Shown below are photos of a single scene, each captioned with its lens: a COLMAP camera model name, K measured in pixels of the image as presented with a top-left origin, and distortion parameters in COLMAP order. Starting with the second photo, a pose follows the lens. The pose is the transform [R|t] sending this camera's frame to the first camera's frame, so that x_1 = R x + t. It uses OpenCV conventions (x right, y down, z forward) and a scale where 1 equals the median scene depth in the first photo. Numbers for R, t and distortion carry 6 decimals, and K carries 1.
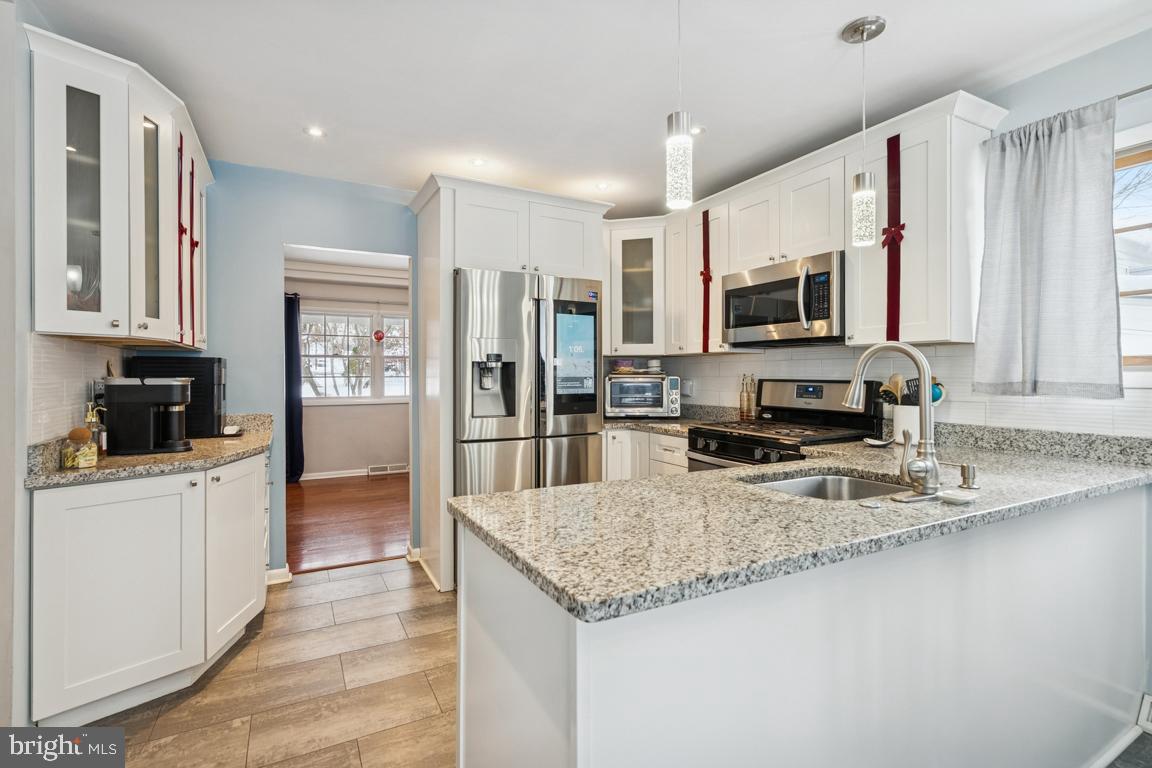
lens RADIAL K [[533.7, 0, 576.6], [0, 533.7, 376.6], [0, 0, 1]] dist [0.000975, 0.001204]
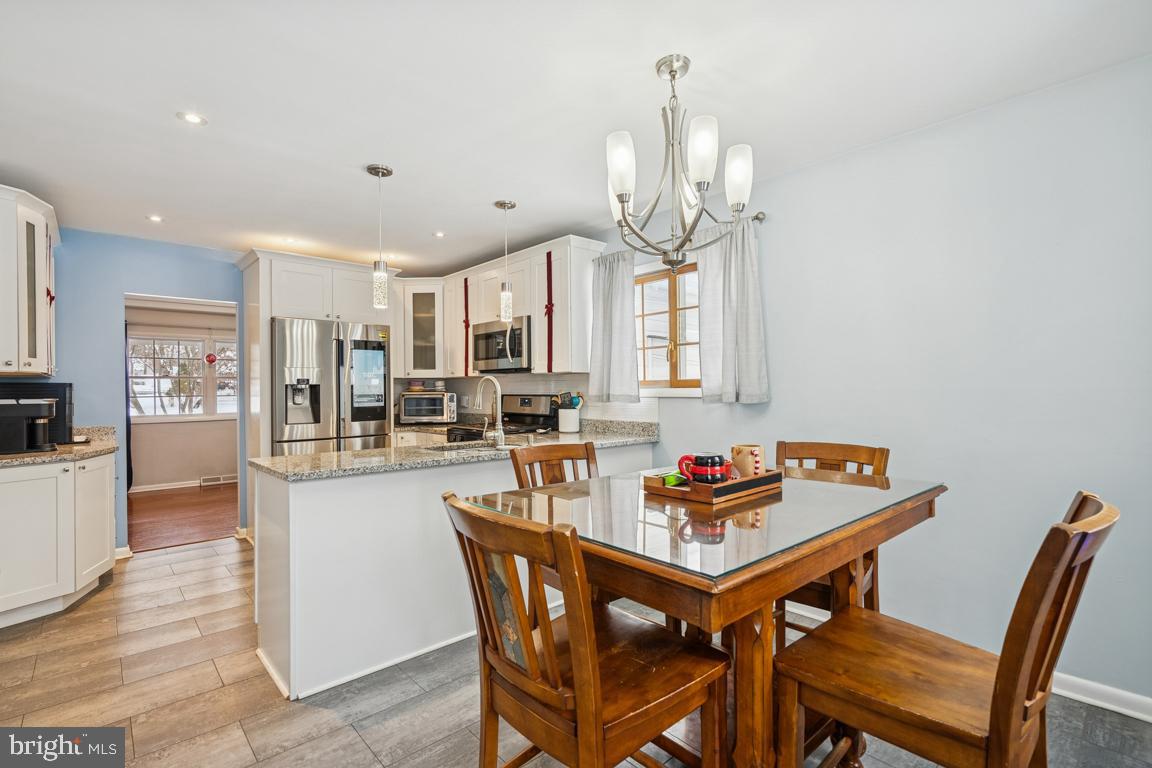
lens RADIAL K [[533.7, 0, 574.2], [0, 533.7, 387.3], [0, 0, 1]] dist [0.000975, 0.001204]
pose [[0.971376, -0.008733, 0.237385, 0.201214], [0.010895, 0.999910, -0.007798, -0.001290], [-0.237296, 0.010161, 0.971384, -0.519827]]
